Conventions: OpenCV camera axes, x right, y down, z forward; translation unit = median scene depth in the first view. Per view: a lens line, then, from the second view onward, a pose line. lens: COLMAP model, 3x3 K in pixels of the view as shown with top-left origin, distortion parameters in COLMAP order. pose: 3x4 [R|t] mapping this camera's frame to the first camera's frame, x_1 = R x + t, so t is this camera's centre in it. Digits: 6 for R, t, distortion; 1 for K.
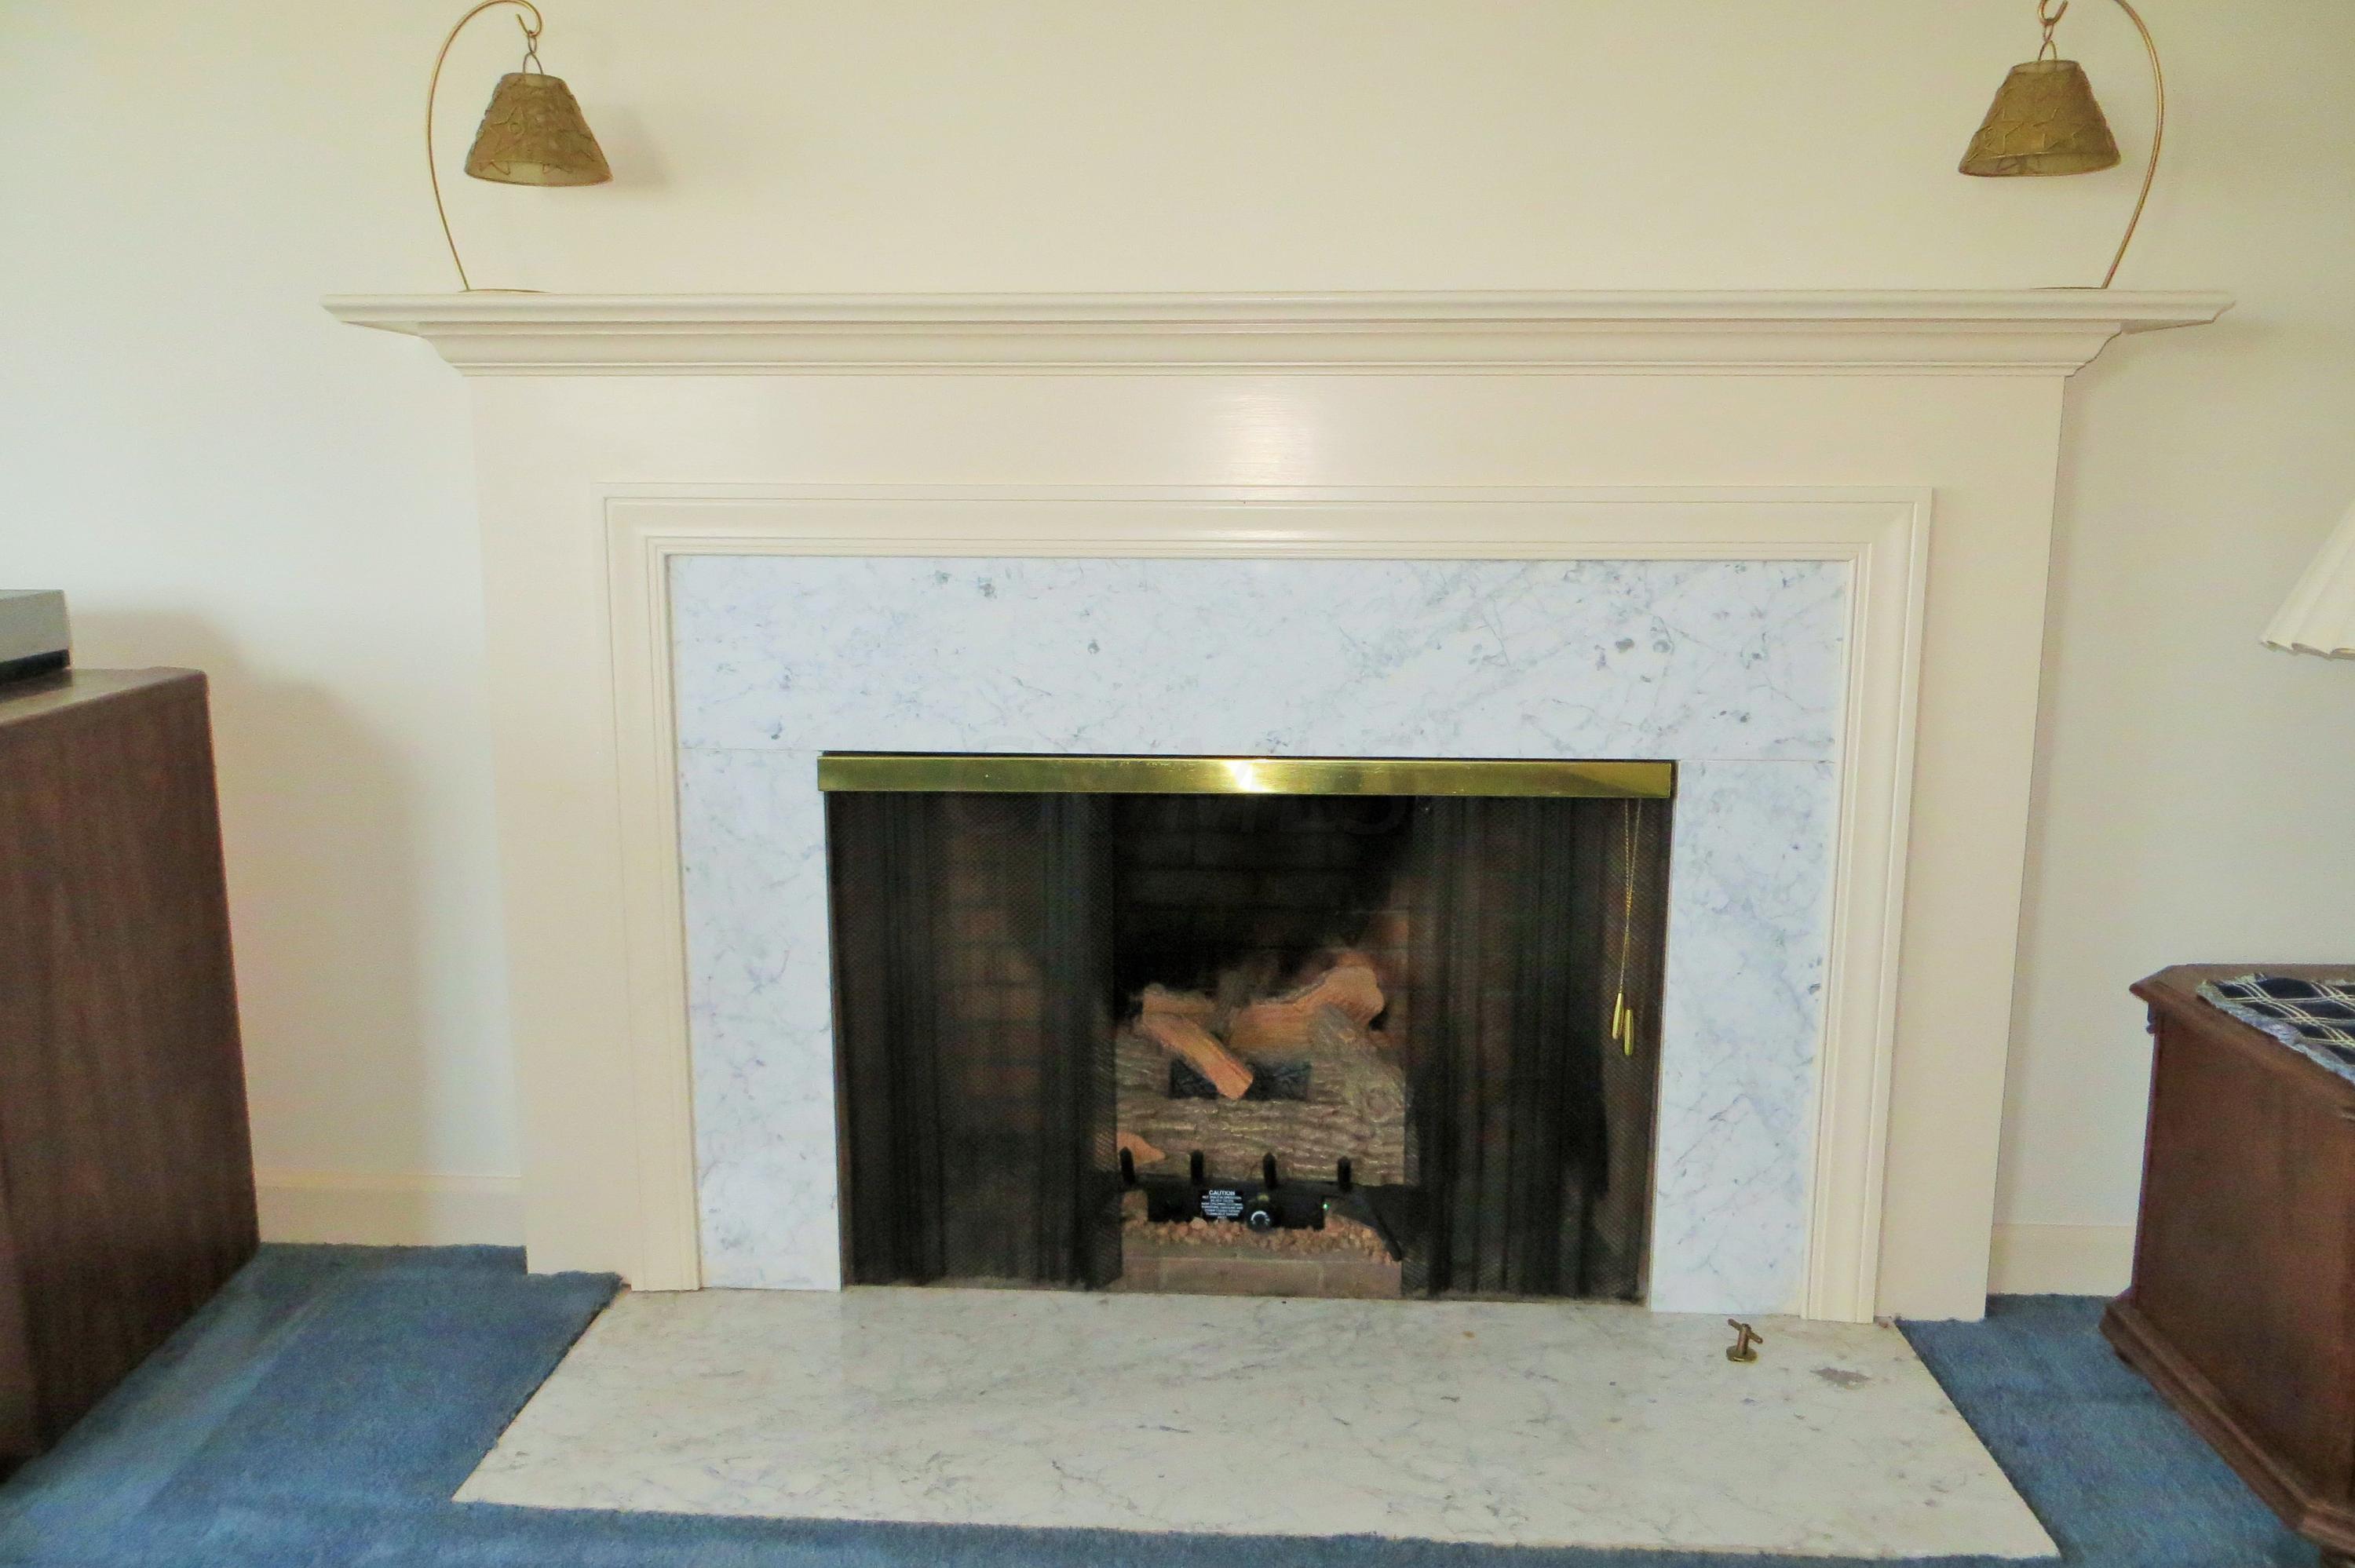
lens RADIAL K [[1776.8, 0, 1177.4], [0, 1776.8, 776.7], [0, 0, 1]] dist [-0.028994, -0.002996]
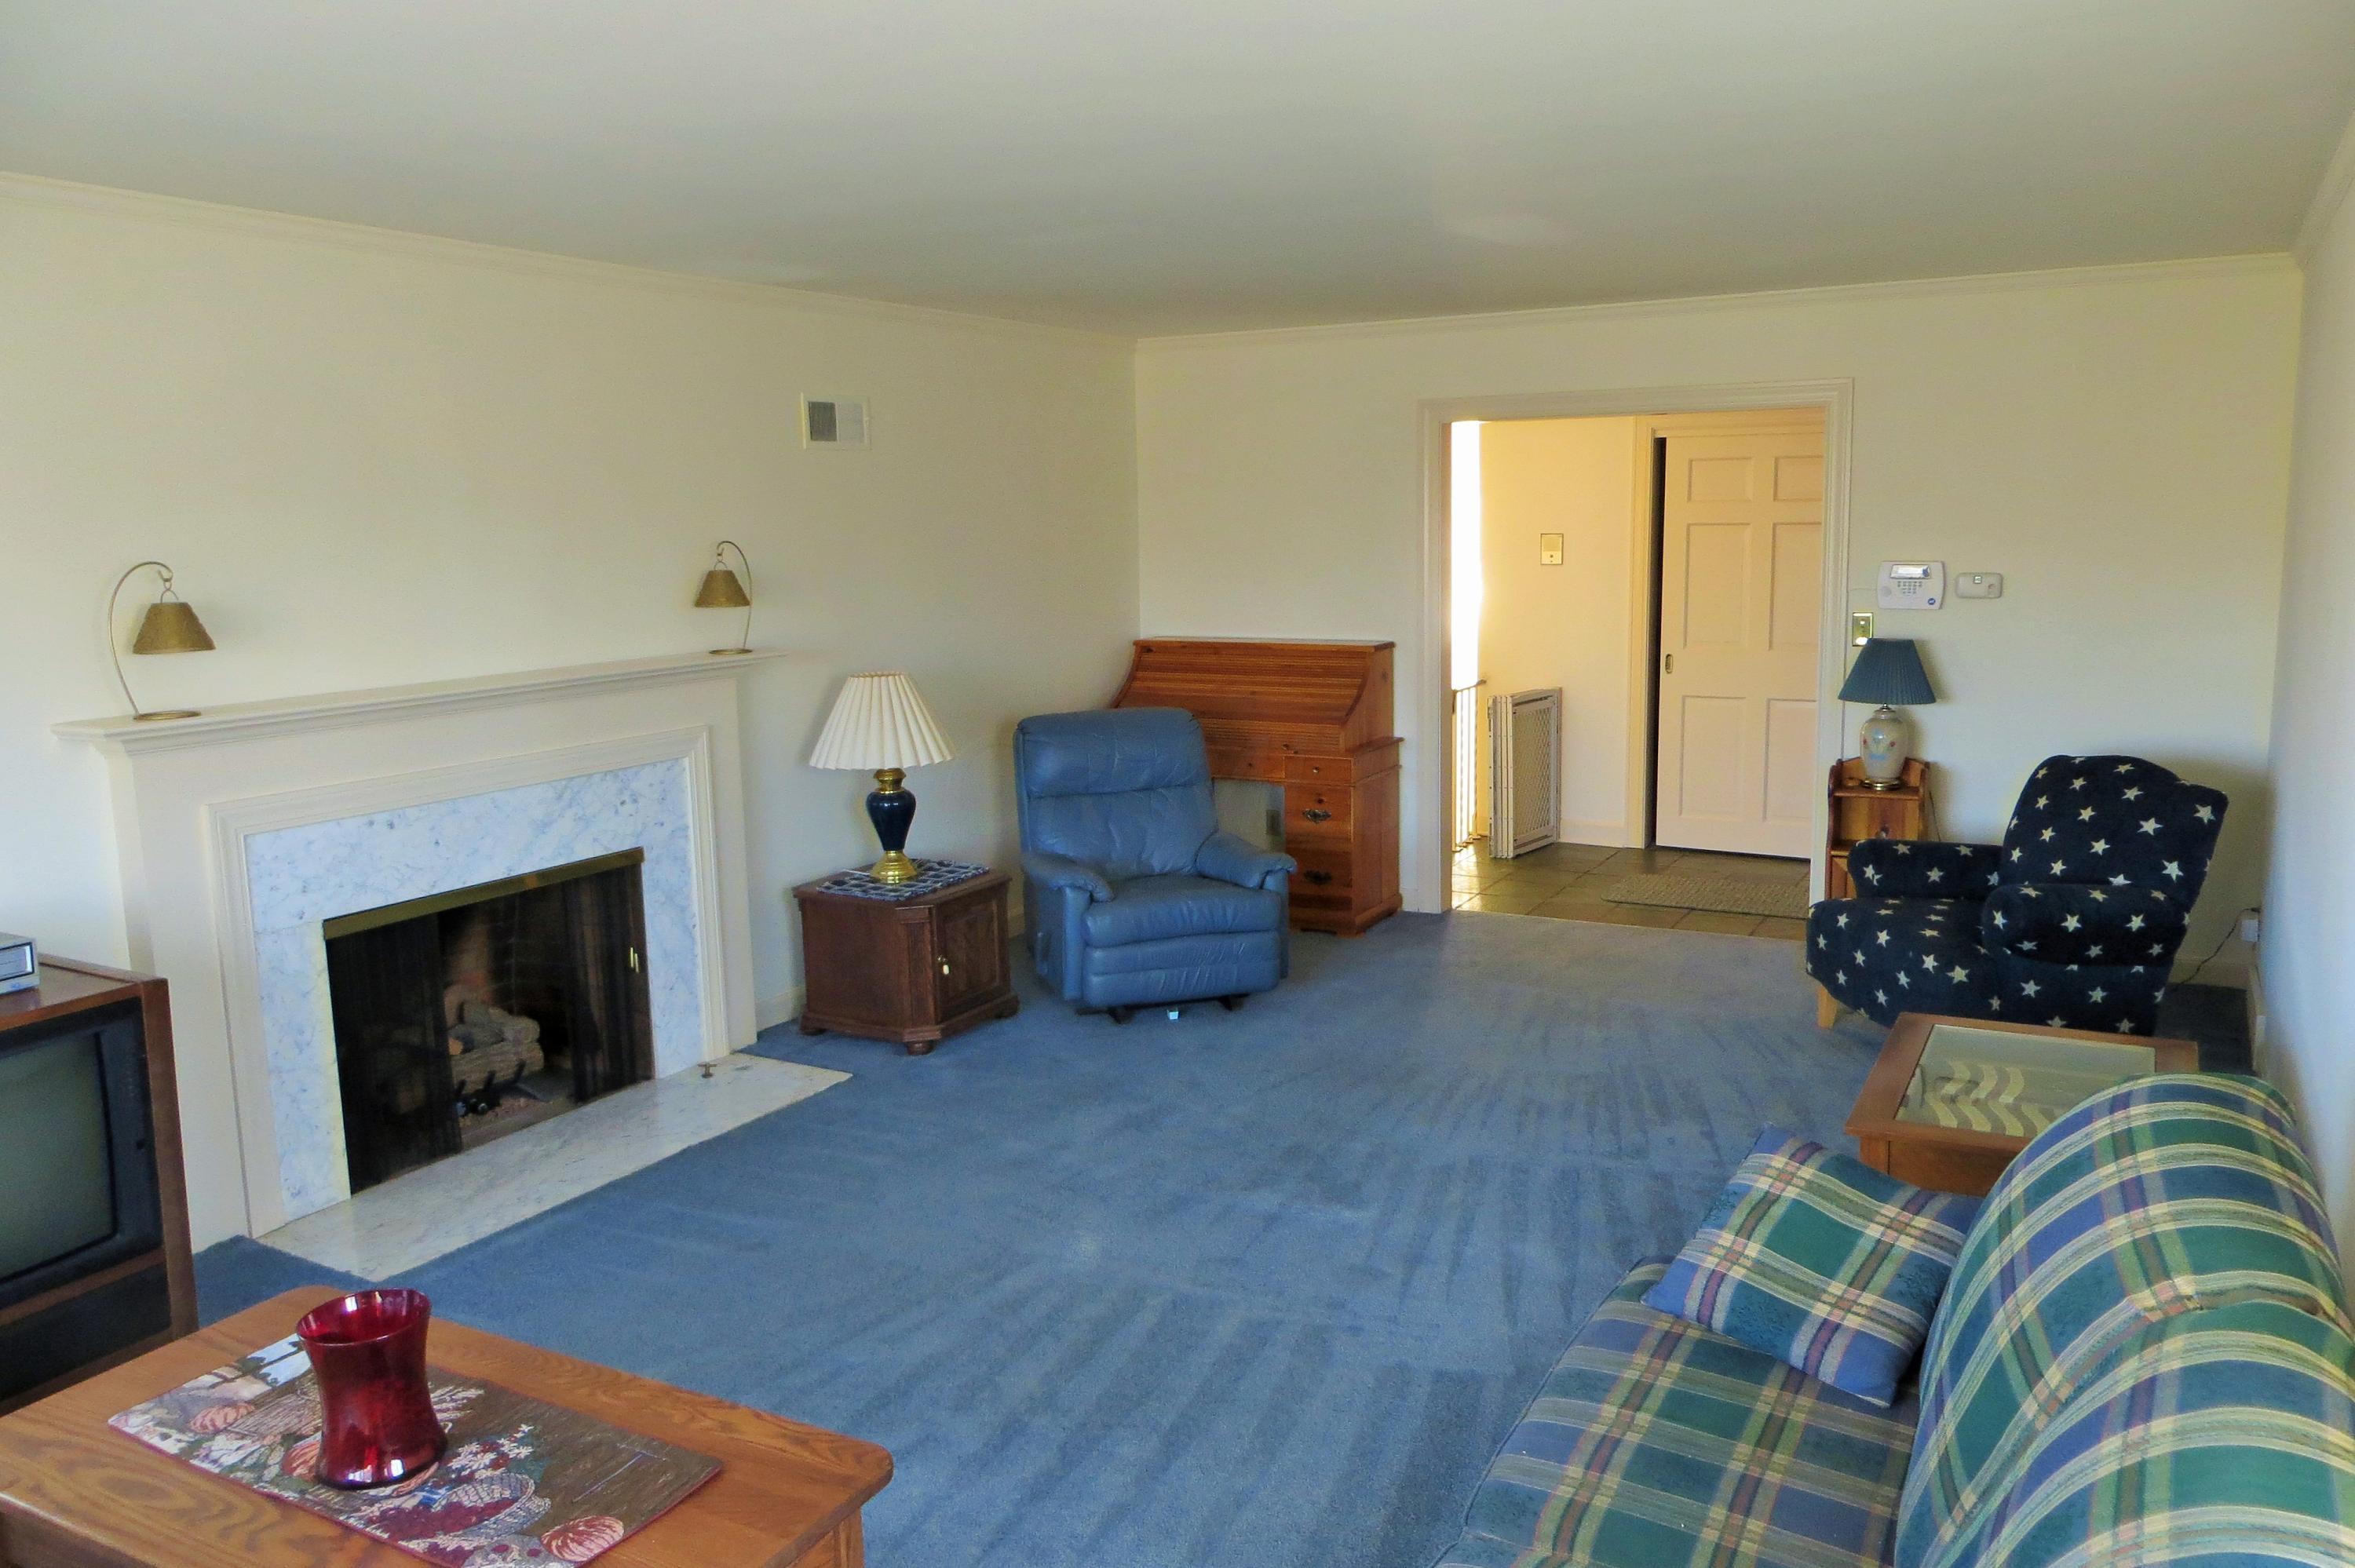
lens RADIAL K [[1776.8, 0, 1178.9], [0, 1776.8, 780.8], [0, 0, 1]] dist [-0.028994, -0.002996]
pose [[0.445622, -0.148070, 0.882891, -1.526663], [0.180123, 0.980887, 0.073592, -0.143139], [-0.876914, 0.126234, 0.463775, -0.789466]]
